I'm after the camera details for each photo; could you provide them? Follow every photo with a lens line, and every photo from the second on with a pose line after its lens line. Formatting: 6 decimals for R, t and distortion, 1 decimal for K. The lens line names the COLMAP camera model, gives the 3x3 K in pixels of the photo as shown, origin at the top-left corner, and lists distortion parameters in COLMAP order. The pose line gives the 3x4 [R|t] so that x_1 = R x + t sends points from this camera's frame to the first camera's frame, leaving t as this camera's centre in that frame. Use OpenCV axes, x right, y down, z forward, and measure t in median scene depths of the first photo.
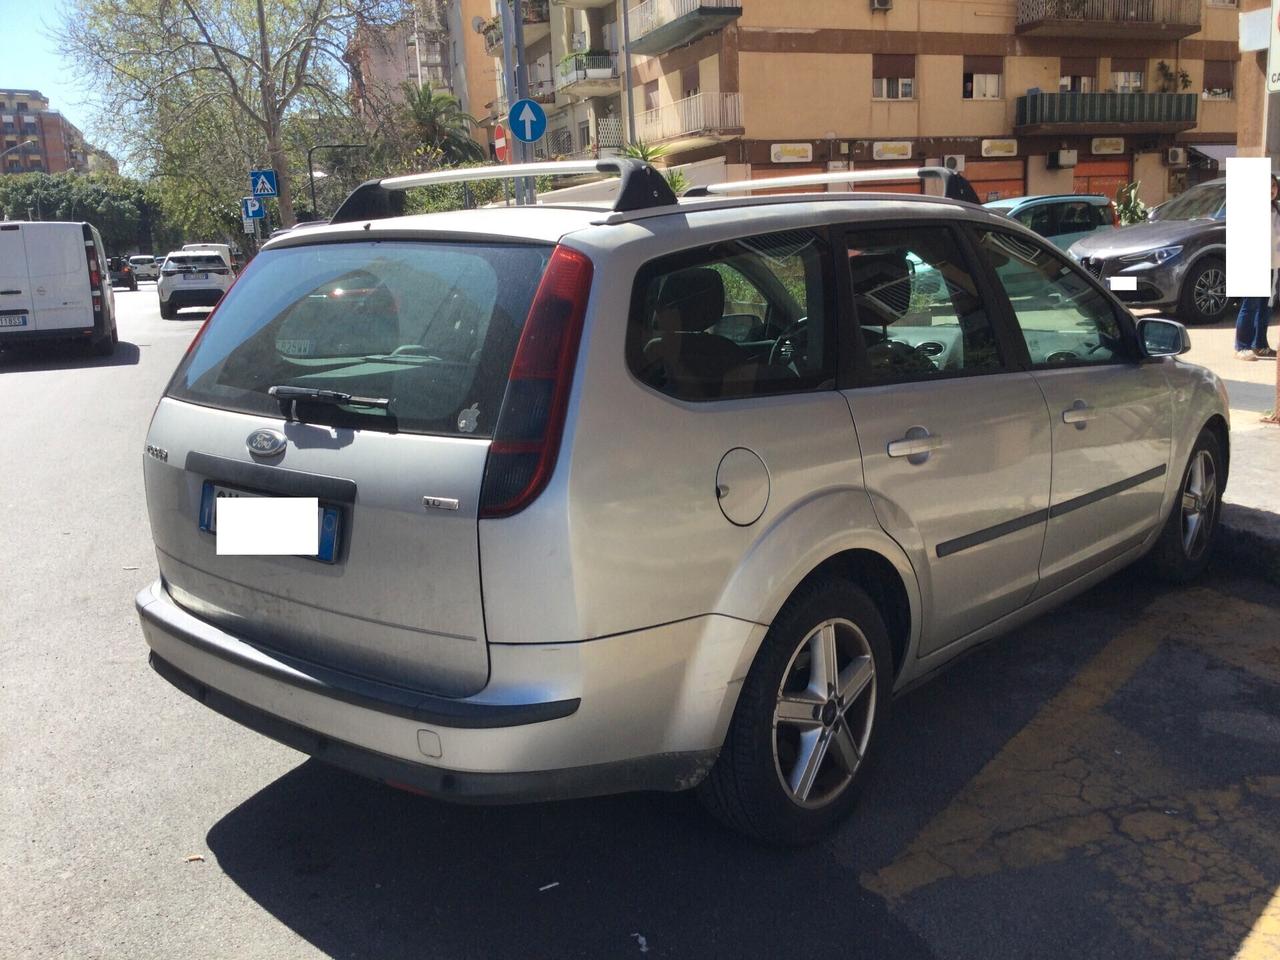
lens RADIAL K [[1190.9, 0, 640.0], [0, 1190.9, 480.0], [0, 0, 1]] dist [0.105326, -0.227149]
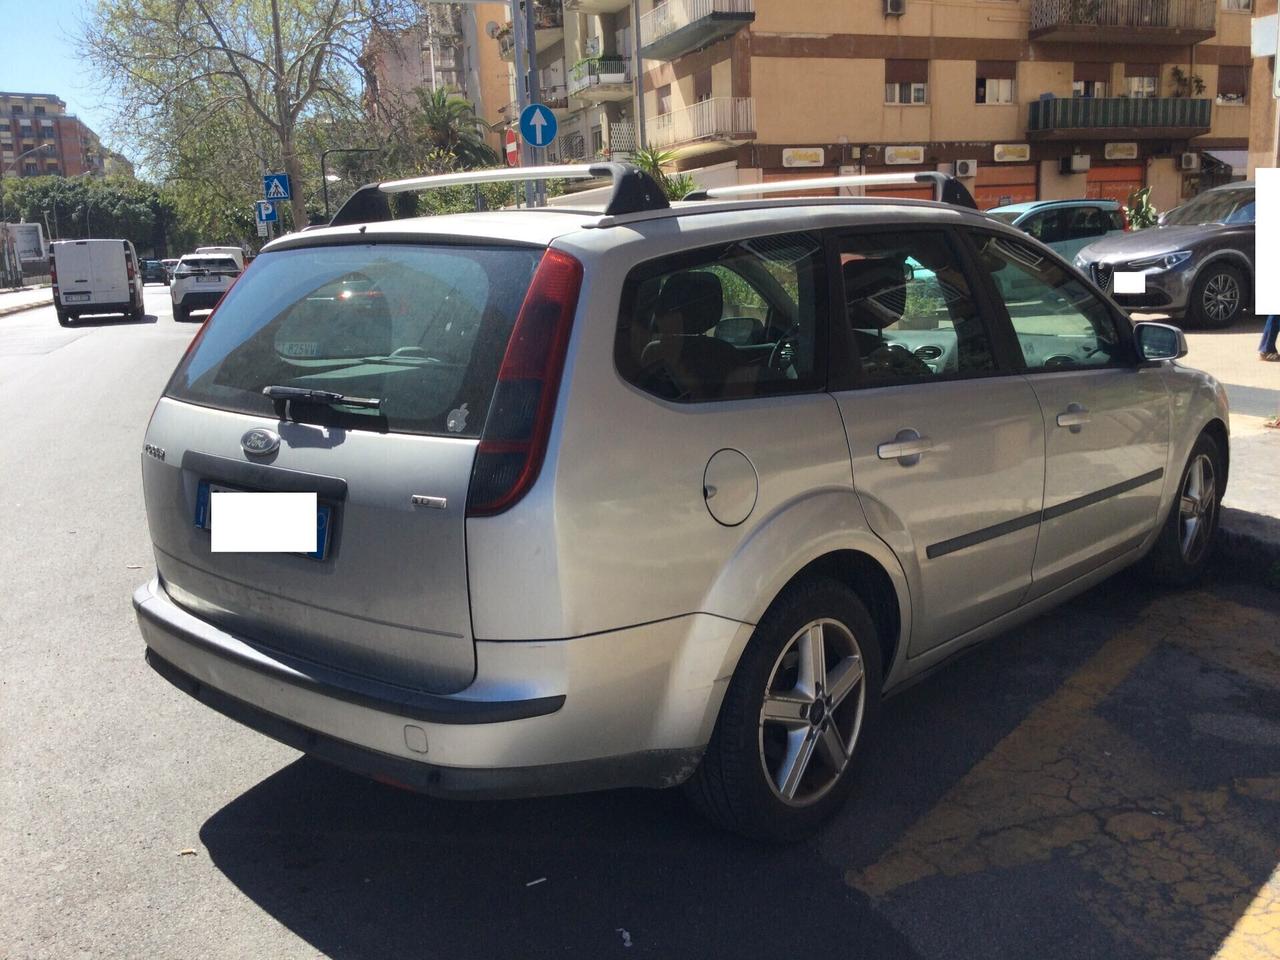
lens RADIAL K [[1190.9, 0, 640.0], [0, 1190.9, 480.0], [0, 0, 1]] dist [0.105326, -0.227149]
pose [[0.999936, 0.004041, -0.010589, 0.011482], [-0.004077, 0.999986, -0.003423, 0.001862], [0.010575, 0.003466, 0.999938, -0.005797]]
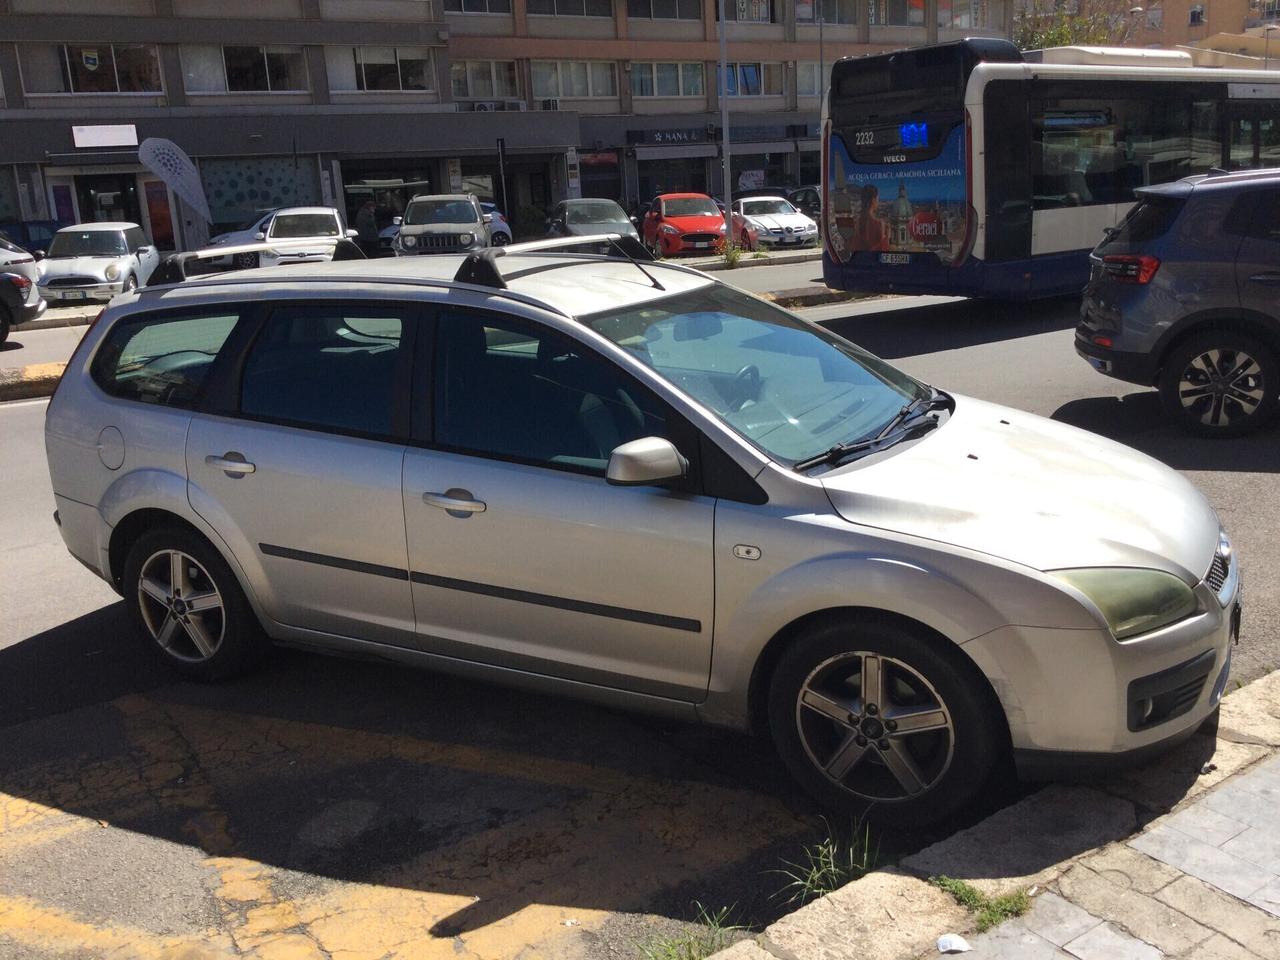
lens RADIAL K [[1190.9, 0, 640.0], [0, 1190.9, 480.0], [0, 0, 1]] dist [0.105326, -0.227149]
pose [[0.245769, 0.260030, -0.933800, 1.067673], [-0.156734, 0.961331, 0.226446, -0.259395], [0.956573, 0.090704, 0.277021, 0.680133]]
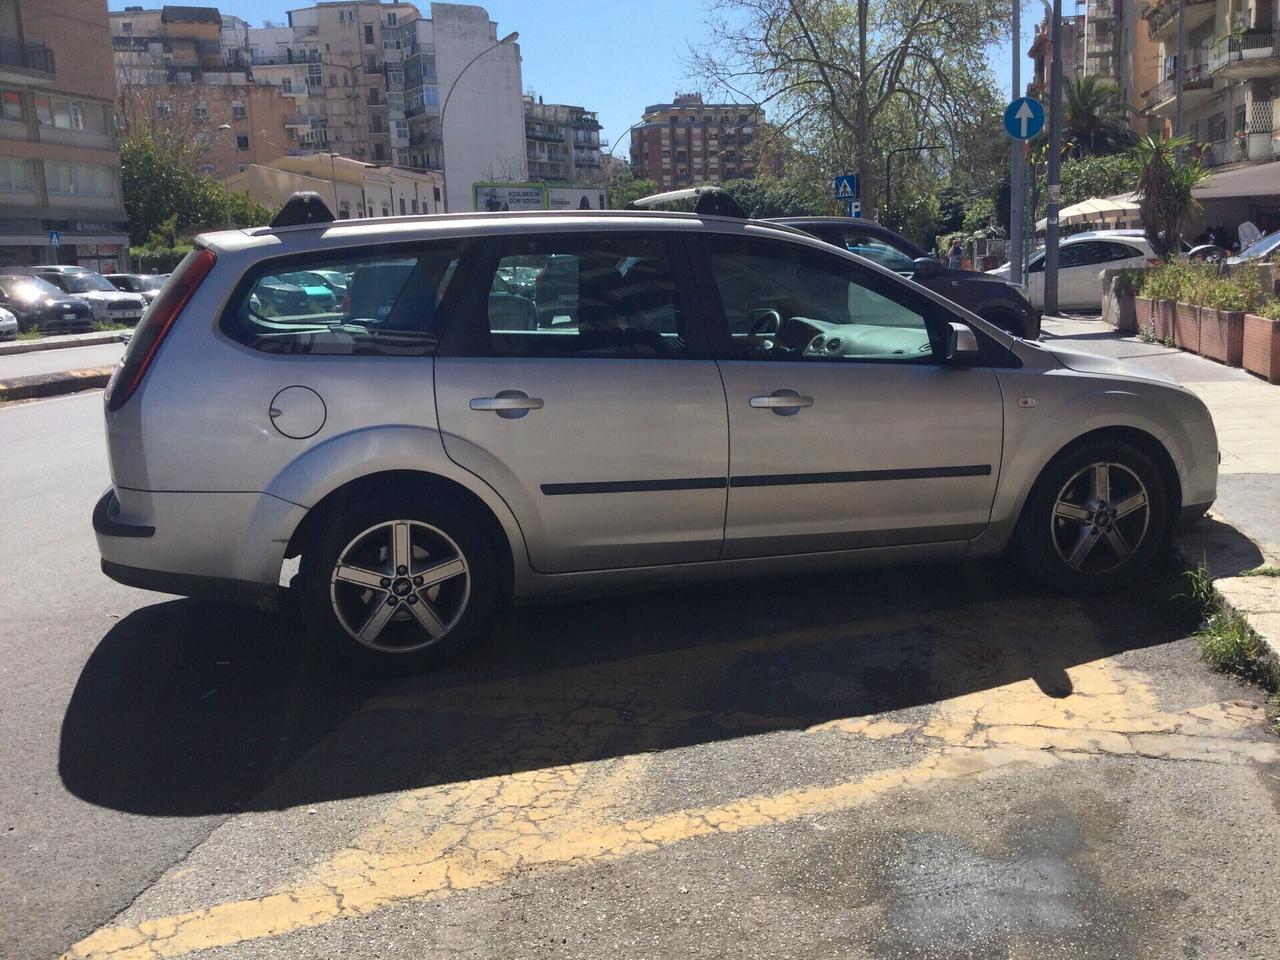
lens RADIAL K [[1210.5, 0, 641.1], [0, 1210.5, 463.0], [0, 0, 1]] dist [0.080942, -0.170015]
pose [[0.844779, 0.095823, -0.526466, 0.679028], [-0.103083, 0.994550, 0.015611, -0.000043], [0.525092, 0.041082, 0.850053, -0.037346]]
